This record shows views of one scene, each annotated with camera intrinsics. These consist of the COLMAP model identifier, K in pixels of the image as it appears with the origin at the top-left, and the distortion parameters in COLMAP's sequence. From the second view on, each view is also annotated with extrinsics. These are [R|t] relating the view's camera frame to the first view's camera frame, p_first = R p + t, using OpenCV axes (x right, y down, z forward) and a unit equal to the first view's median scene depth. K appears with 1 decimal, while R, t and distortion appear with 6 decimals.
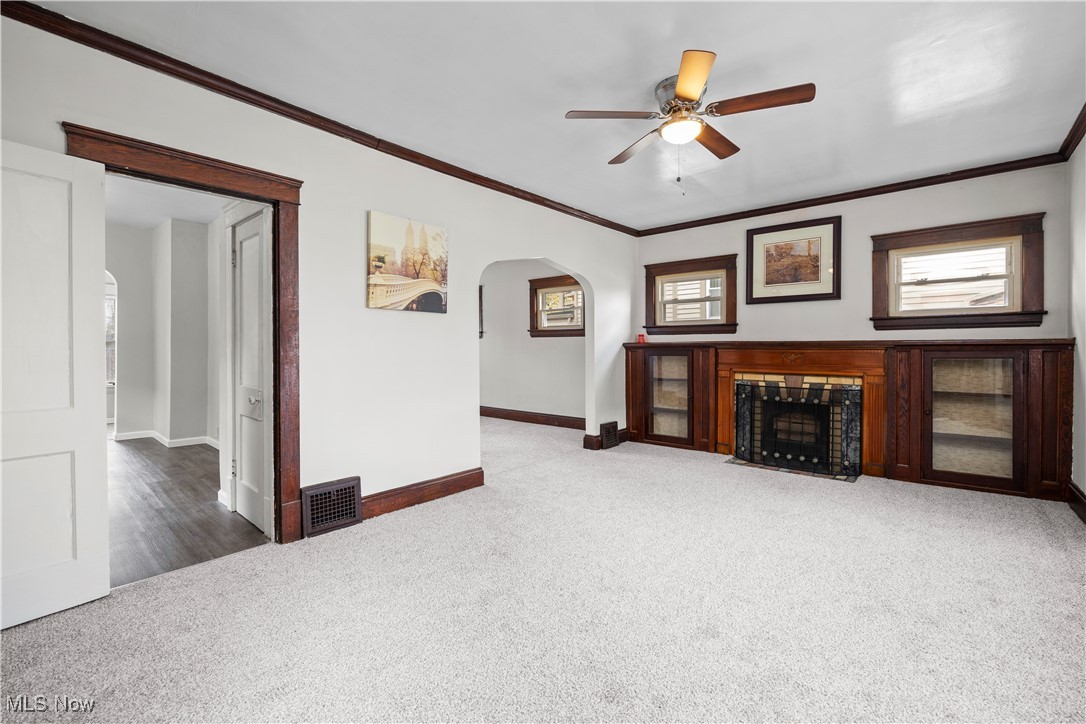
lens RADIAL K [[464.7, 0, 540.4], [0, 464.7, 350.7], [0, 0, 1]] dist [-0.016552, 0.000276]
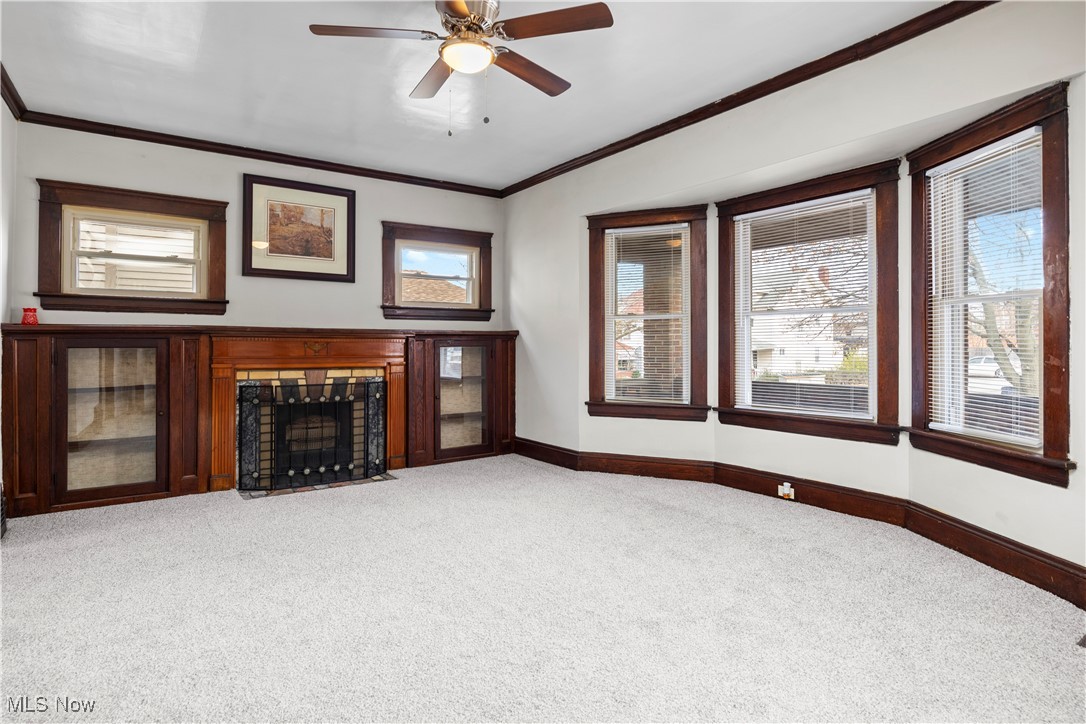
lens RADIAL K [[586.1, 0, 539.9], [0, 586.1, 330.3], [0, 0, 1]] dist [-0.000631, -0.000156]
pose [[0.243335, 0.016827, 0.969796, -0.361403], [-0.002633, 0.999857, -0.016688, -0.000247], [-0.969939, 0.001507, 0.243345, 0.356712]]
